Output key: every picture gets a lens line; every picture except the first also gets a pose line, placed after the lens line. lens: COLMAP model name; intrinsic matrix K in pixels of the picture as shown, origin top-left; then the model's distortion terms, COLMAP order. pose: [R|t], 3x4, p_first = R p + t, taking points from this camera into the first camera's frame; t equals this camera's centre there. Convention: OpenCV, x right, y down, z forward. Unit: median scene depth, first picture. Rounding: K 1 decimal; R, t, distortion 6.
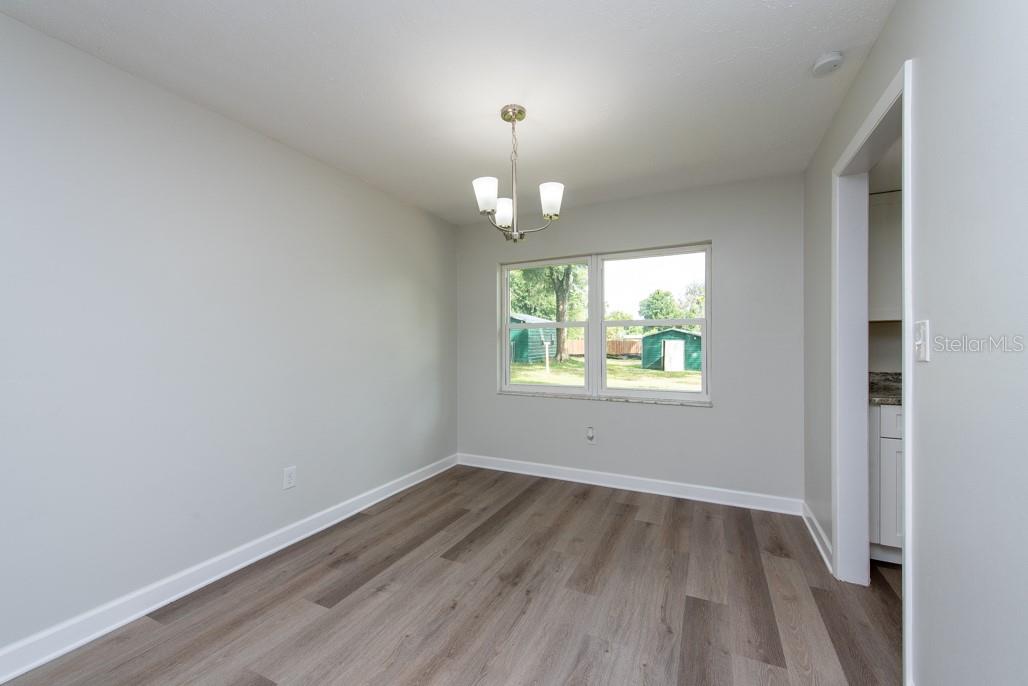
lens RADIAL K [[406.5, 0, 503.5], [0, 406.5, 342.1], [0, 0, 1]] dist [0.016609, -0.004164]
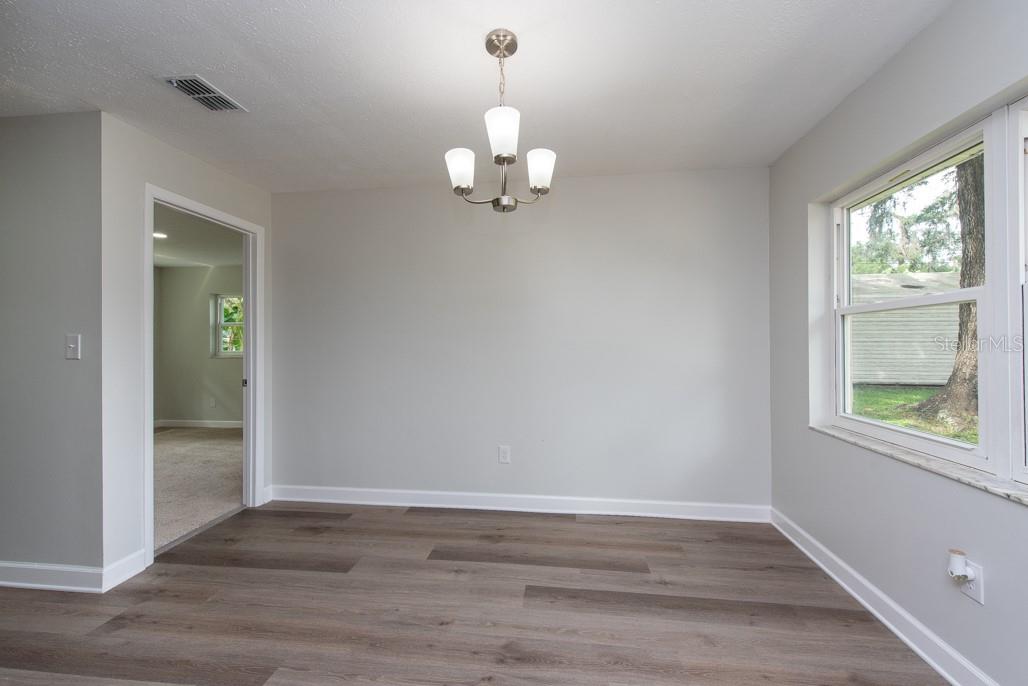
lens RADIAL K [[406.5, 0, 522.4], [0, 406.5, 345.9], [0, 0, 1]] dist [0.016609, -0.004164]
pose [[0.344479, 0.008765, -0.938753, 0.532729], [0.006917, 0.999906, 0.011874, -0.002045], [0.938768, -0.010584, 0.344386, 0.553336]]
